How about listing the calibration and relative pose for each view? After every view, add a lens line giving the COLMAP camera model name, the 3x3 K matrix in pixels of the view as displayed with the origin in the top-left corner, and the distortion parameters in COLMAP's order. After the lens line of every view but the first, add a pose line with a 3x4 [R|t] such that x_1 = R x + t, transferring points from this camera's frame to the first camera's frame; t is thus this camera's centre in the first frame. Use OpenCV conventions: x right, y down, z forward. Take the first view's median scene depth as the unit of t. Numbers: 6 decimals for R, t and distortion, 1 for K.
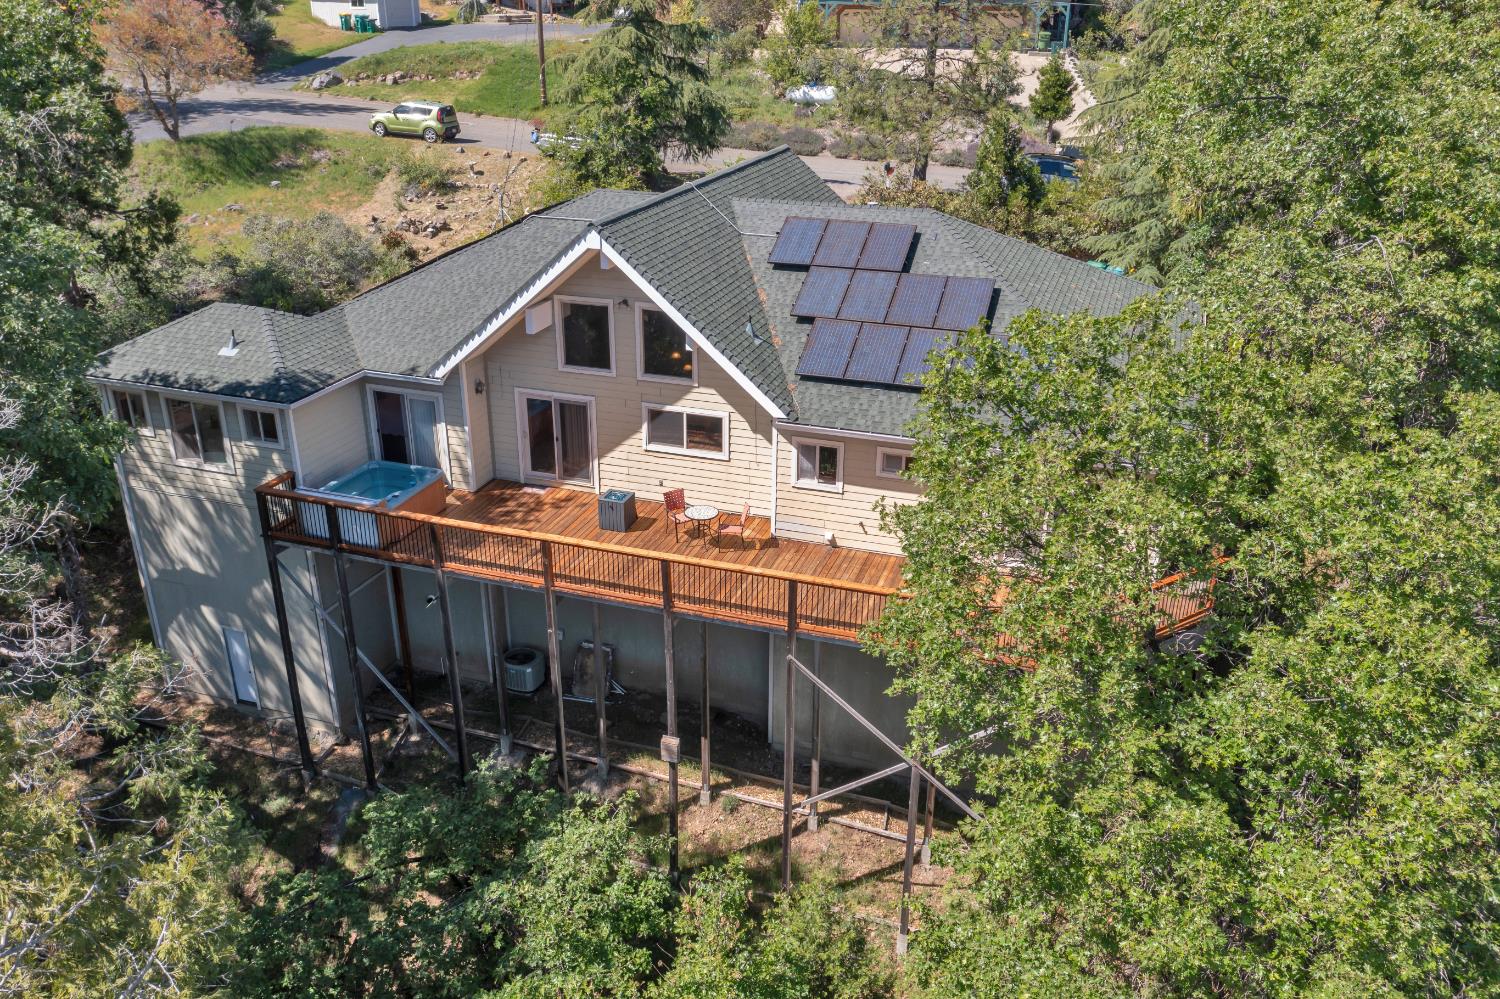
lens RADIAL K [[1189.3, 0, 750.4], [0, 1189.3, 501.3], [0, 0, 1]] dist [-0.016819, 0.008158]
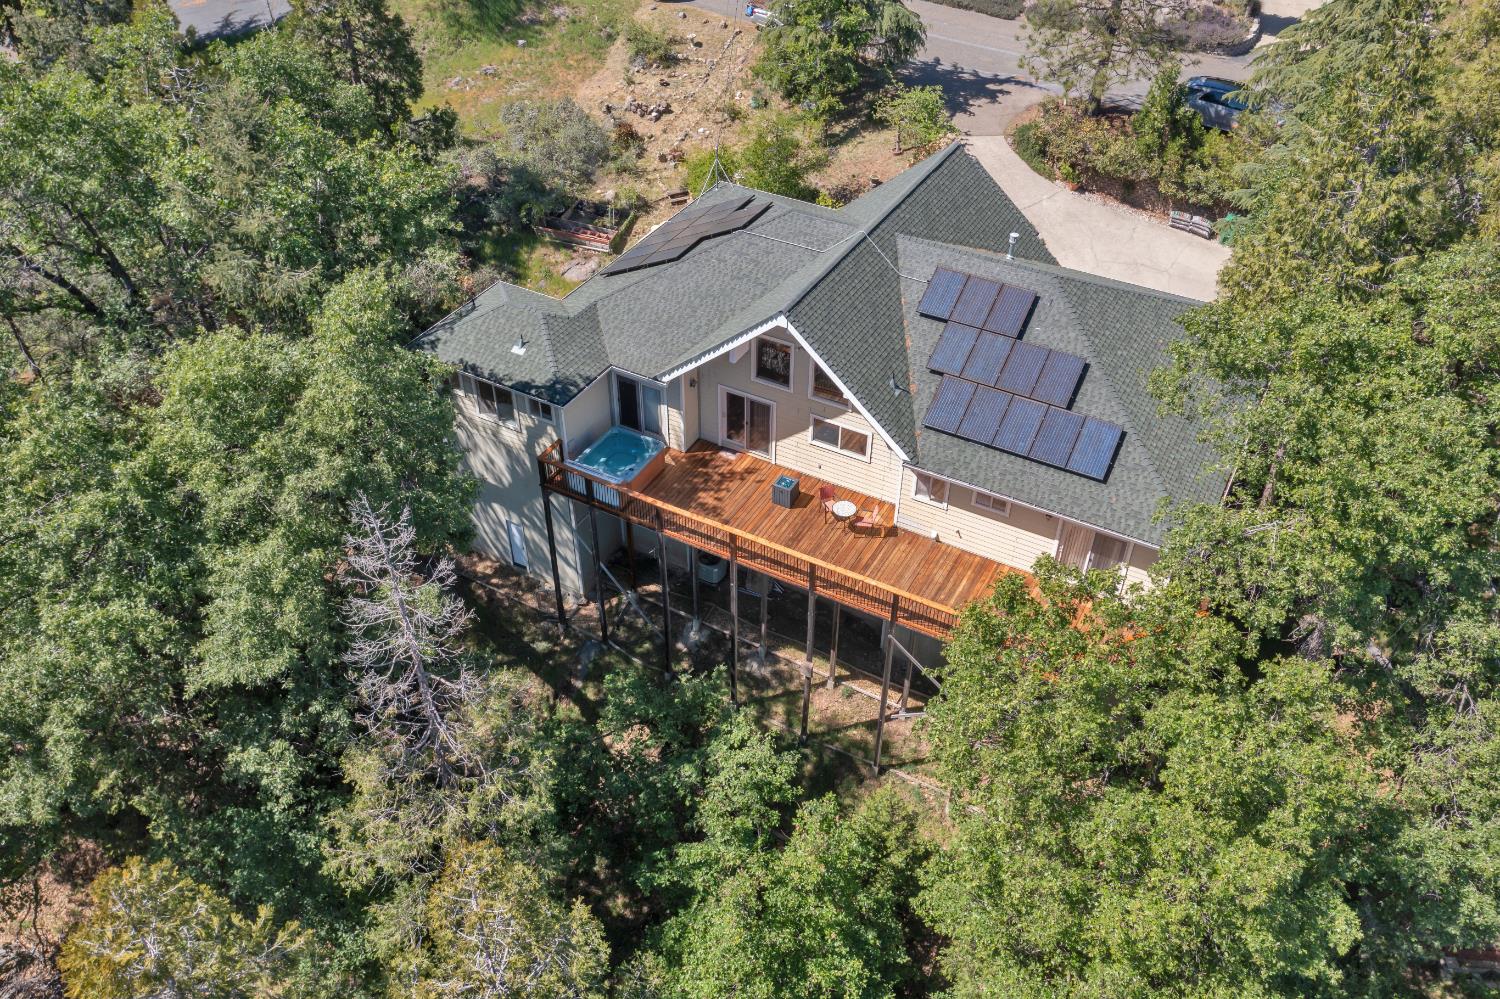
lens RADIAL K [[1189.3, 0, 748.8], [0, 1189.3, 499.8], [0, 0, 1]] dist [-0.016819, 0.008158]
pose [[0.984226, 0.112933, -0.136185, 0.035234], [-0.070670, 0.956642, 0.282562, -0.362697], [0.162191, -0.268481, 0.949533, -0.320635]]
